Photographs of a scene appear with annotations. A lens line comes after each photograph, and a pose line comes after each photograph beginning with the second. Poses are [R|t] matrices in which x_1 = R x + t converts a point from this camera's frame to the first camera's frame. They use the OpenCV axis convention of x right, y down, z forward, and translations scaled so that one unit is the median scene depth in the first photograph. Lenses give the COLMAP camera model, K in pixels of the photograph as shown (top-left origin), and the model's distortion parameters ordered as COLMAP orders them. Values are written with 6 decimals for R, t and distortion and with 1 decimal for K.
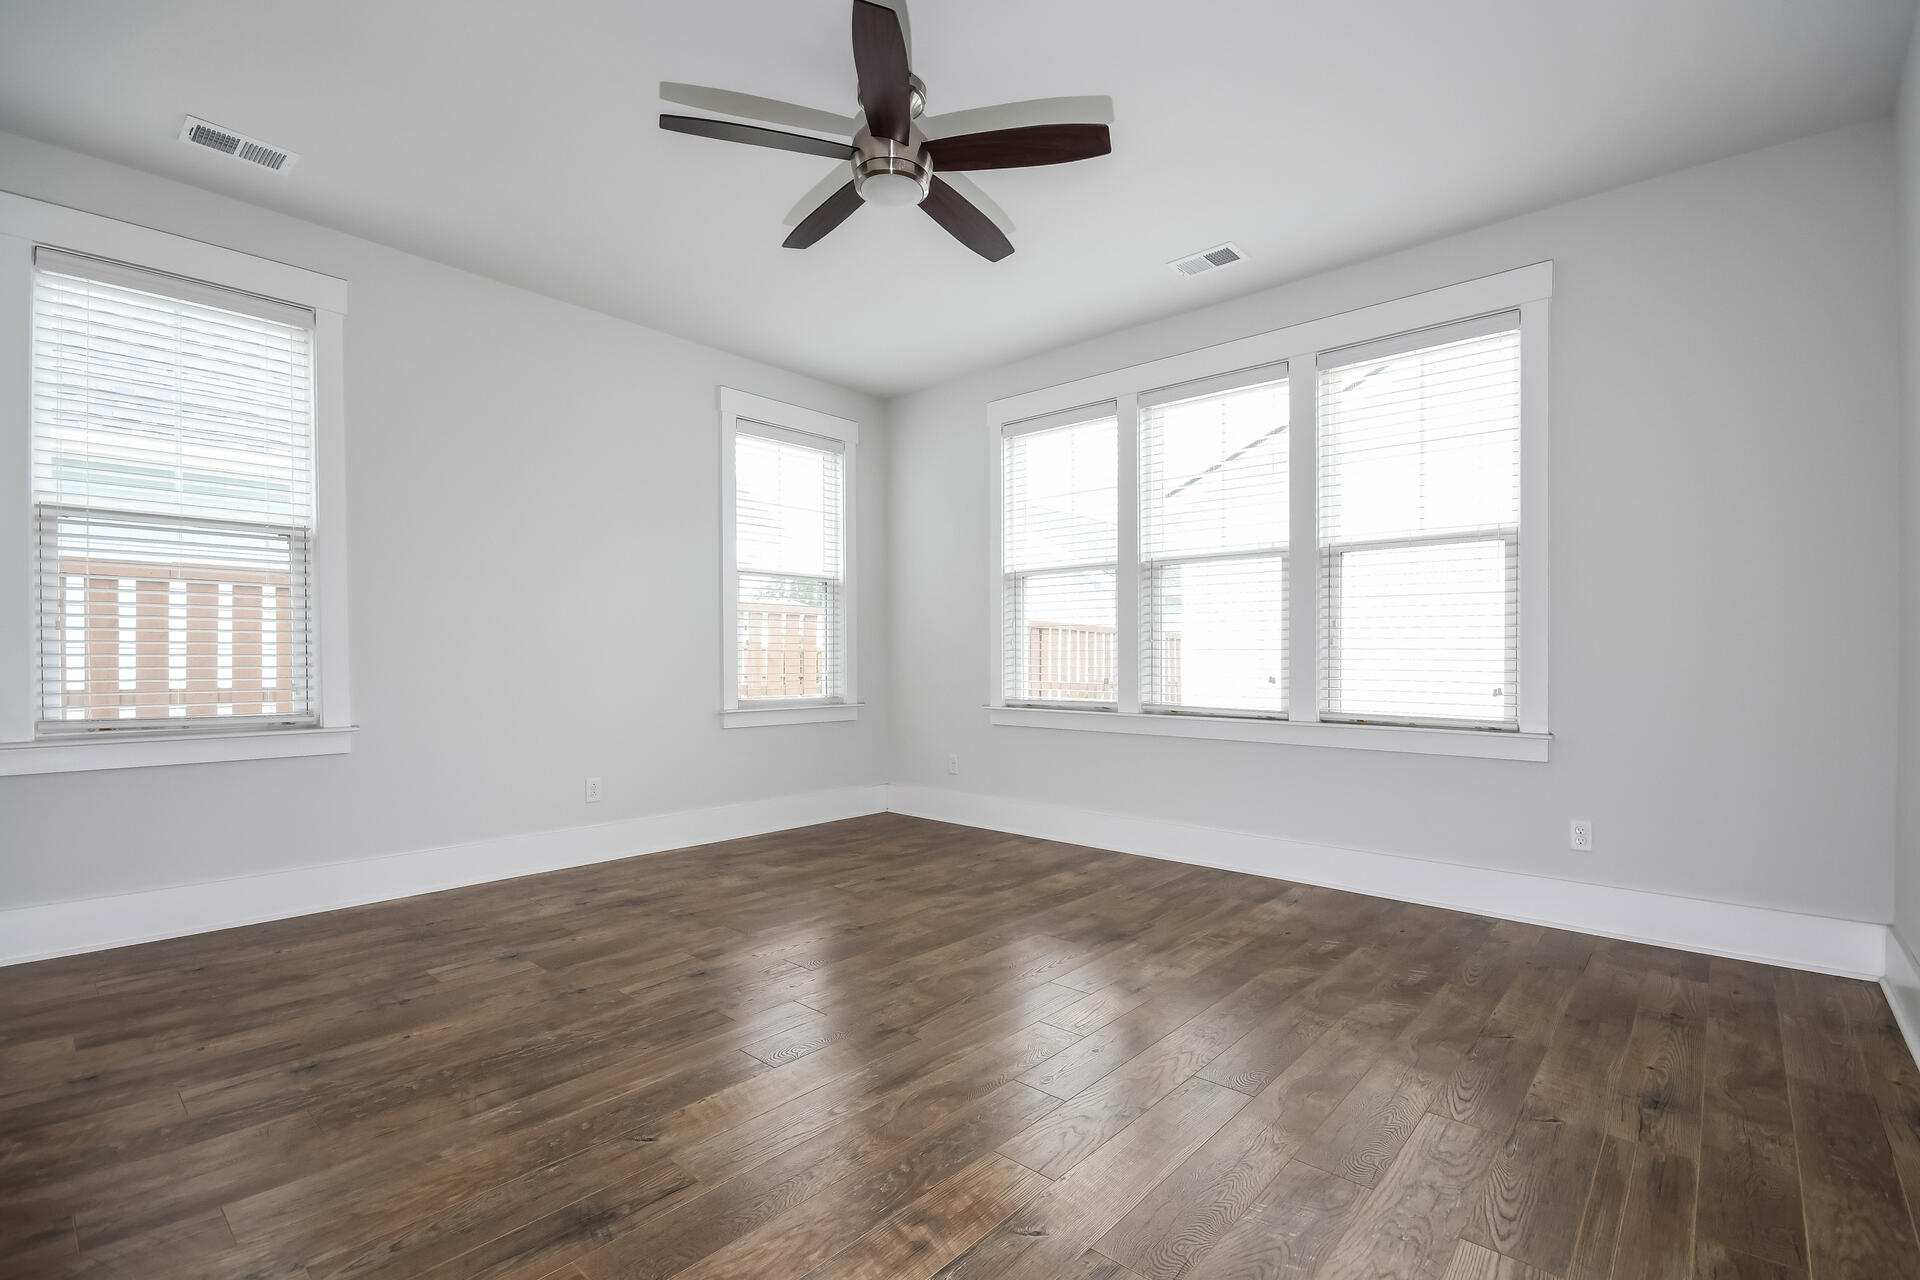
lens RADIAL K [[840.4, 0, 960.0], [0, 840.4, 640.0], [0, 0, 1]] dist [-0.025911, -0.000064]
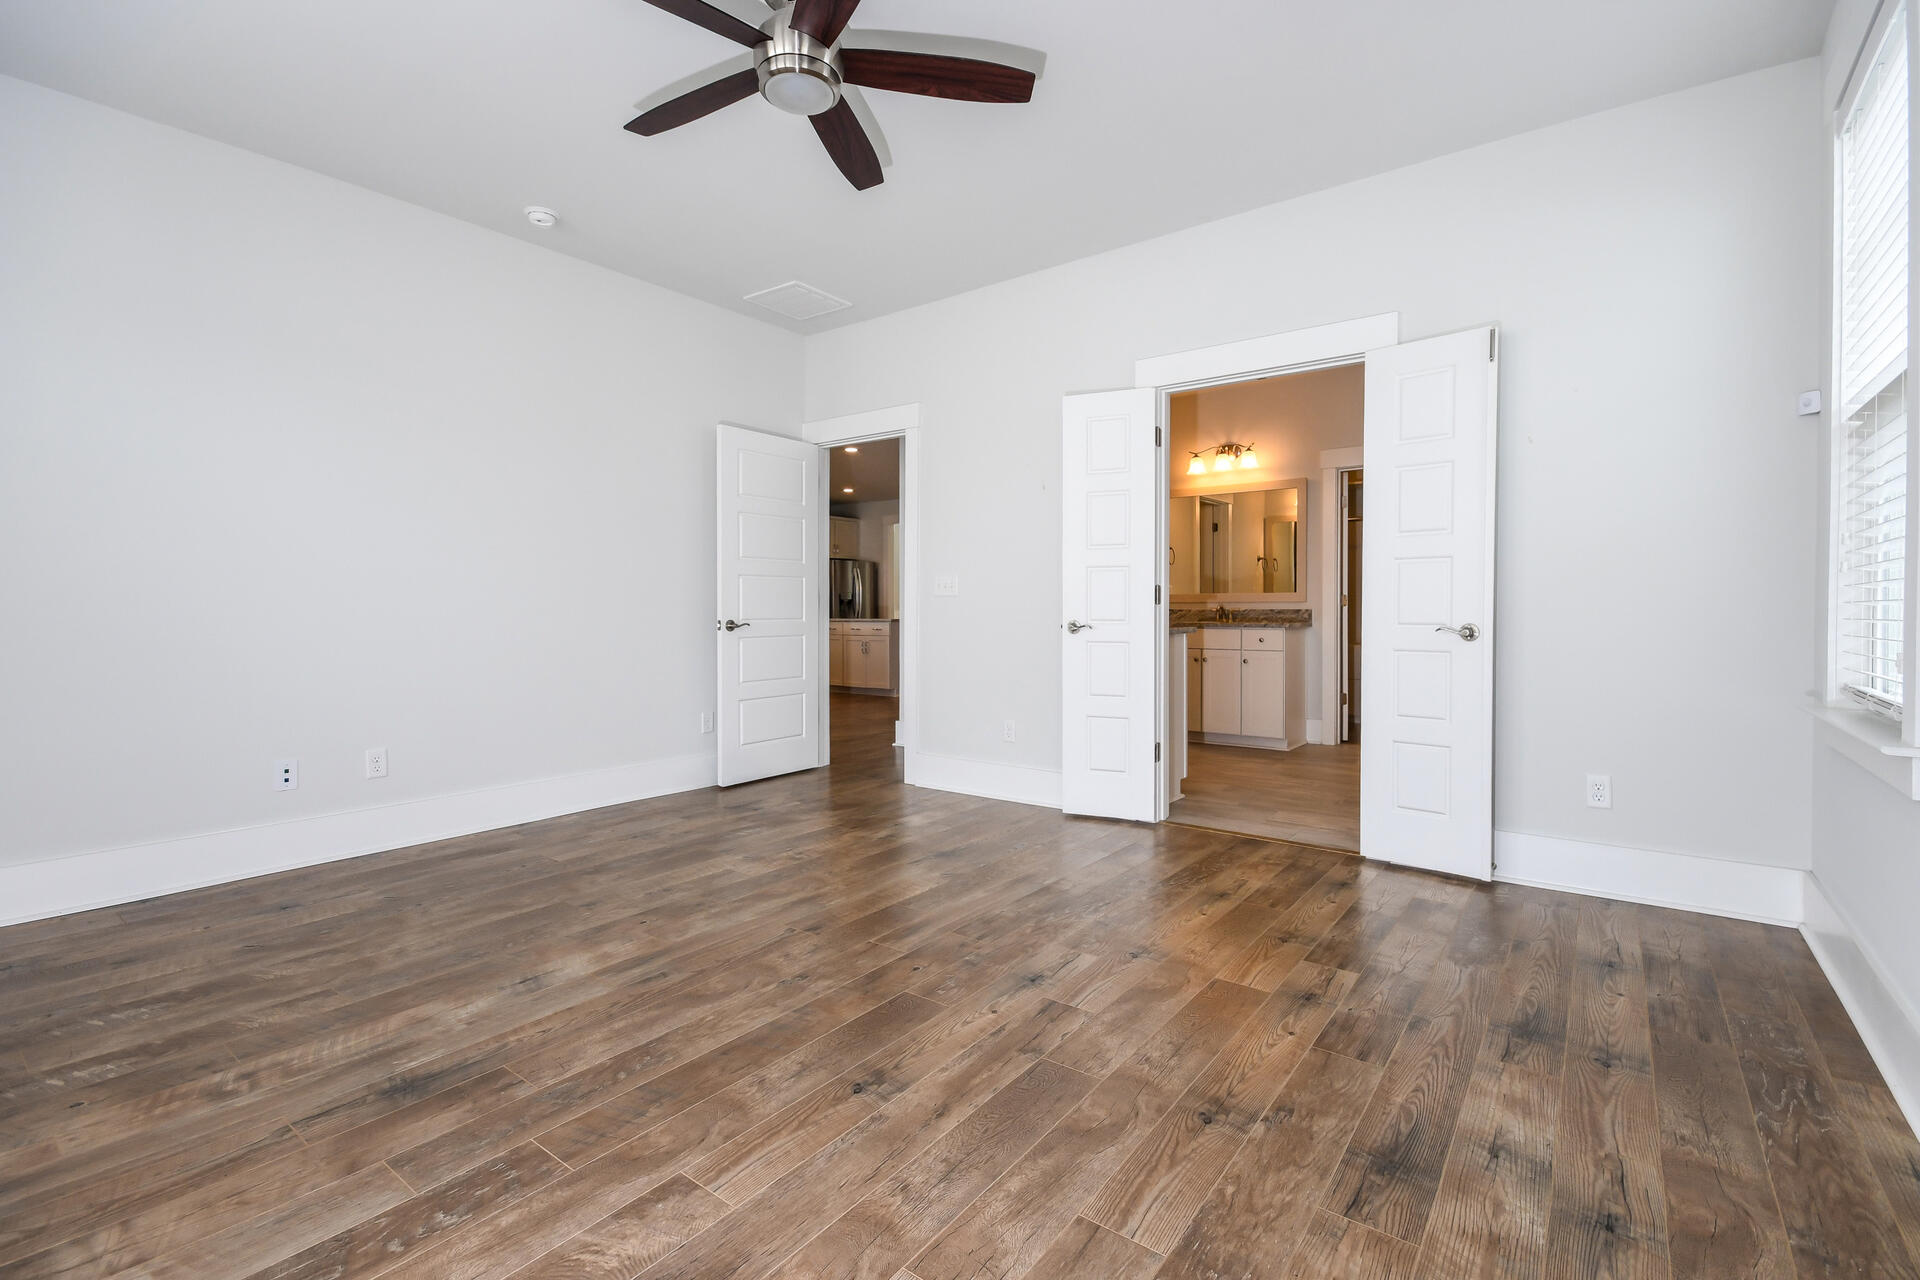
lens RADIAL K [[840.4, 0, 960.0], [0, 840.4, 640.0], [0, 0, 1]] dist [-0.025911, -0.000064]
pose [[-0.996547, -0.002273, -0.082995, -0.121217], [-0.003177, 0.999937, 0.010771, 0.034191], [0.082965, 0.010997, -0.996492, 1.353141]]
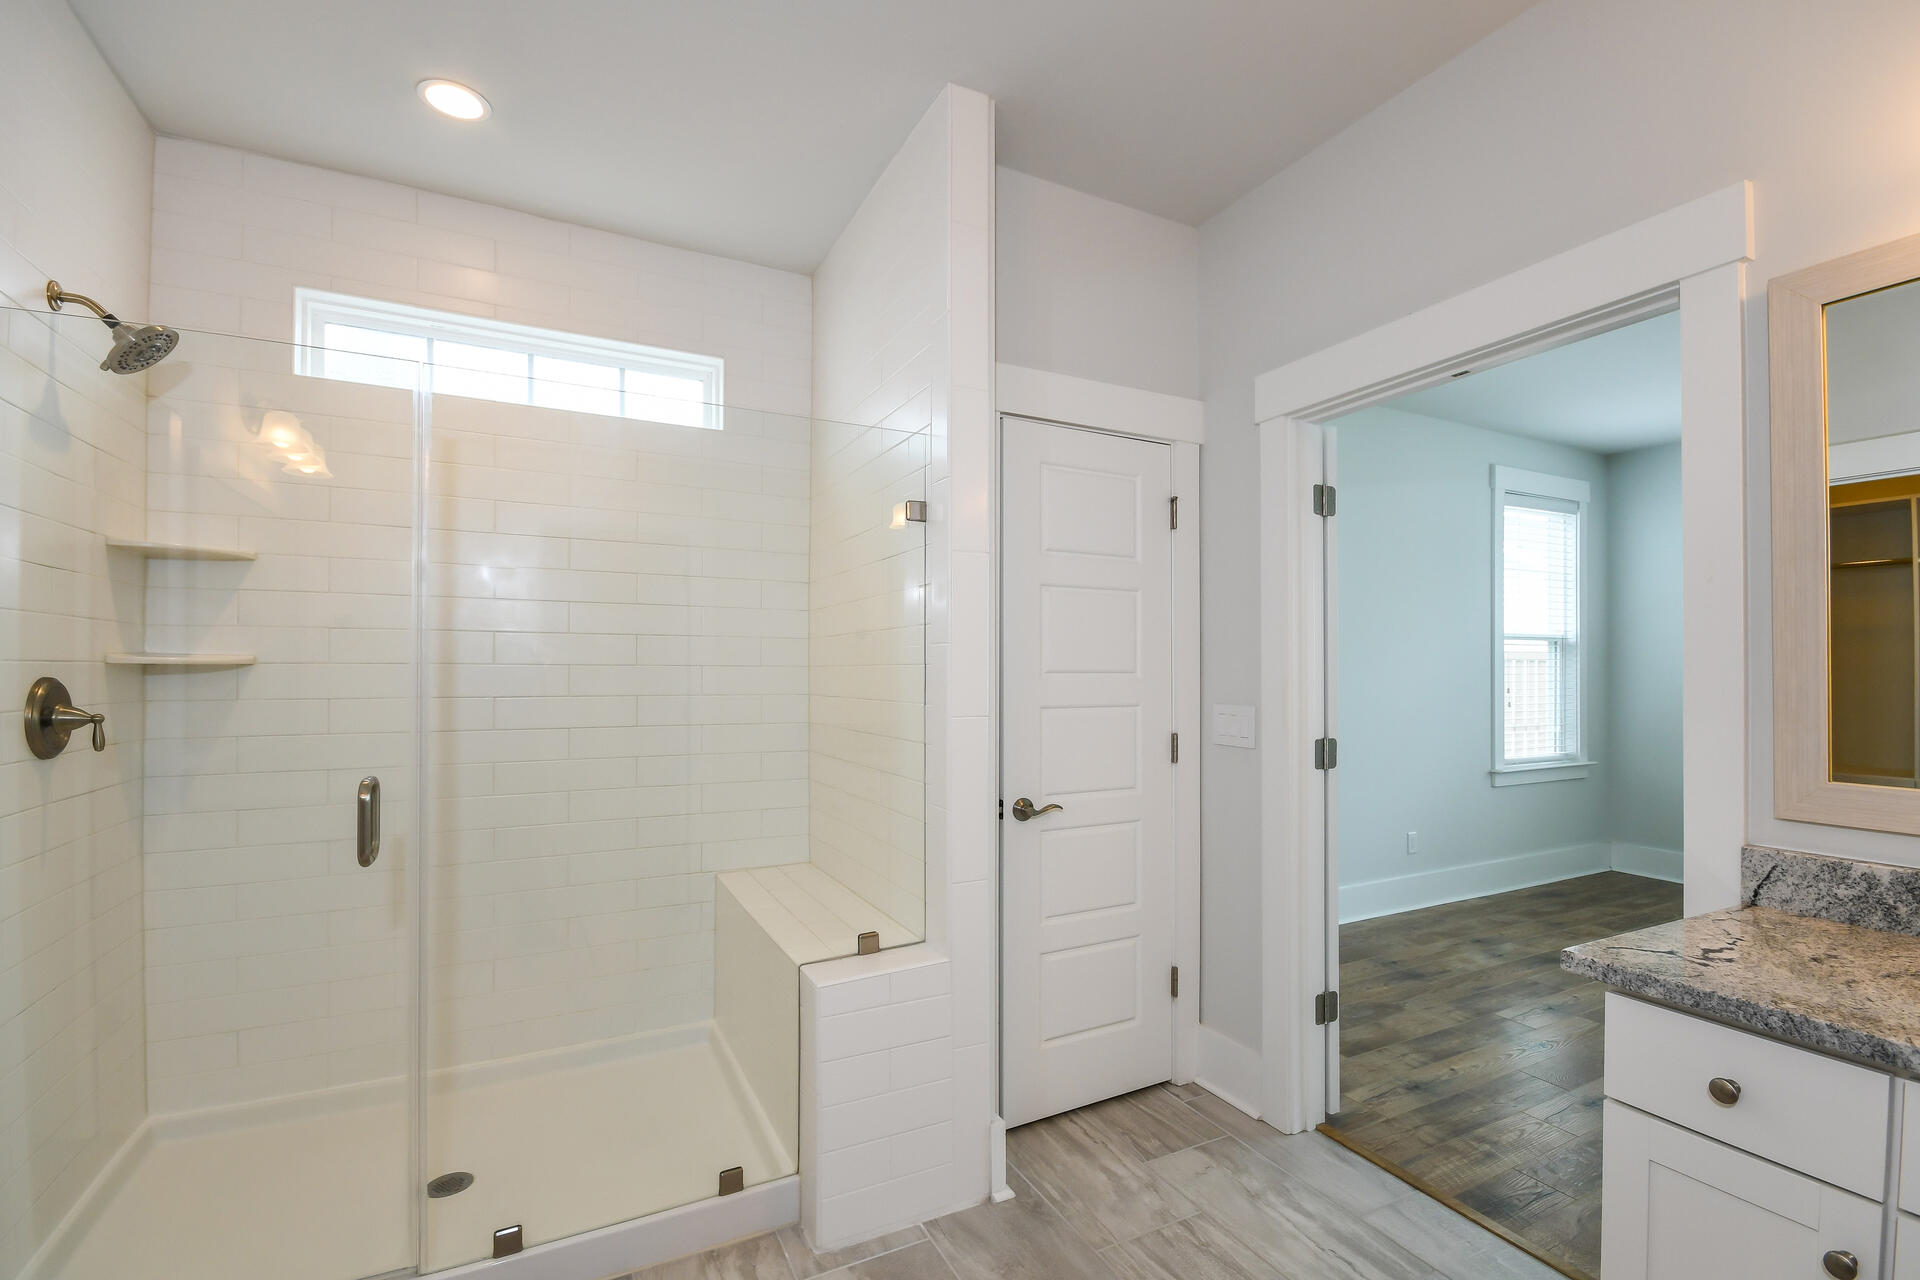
lens RADIAL K [[840.4, 0, 960.0], [0, 840.4, 640.0], [0, 0, 1]] dist [-0.025911, -0.000064]
pose [[0.932278, -0.002273, -0.361736, -0.692258], [-0.000827, 0.999964, -0.008415, -0.091504], [0.361742, 0.008144, 0.932243, -0.284525]]
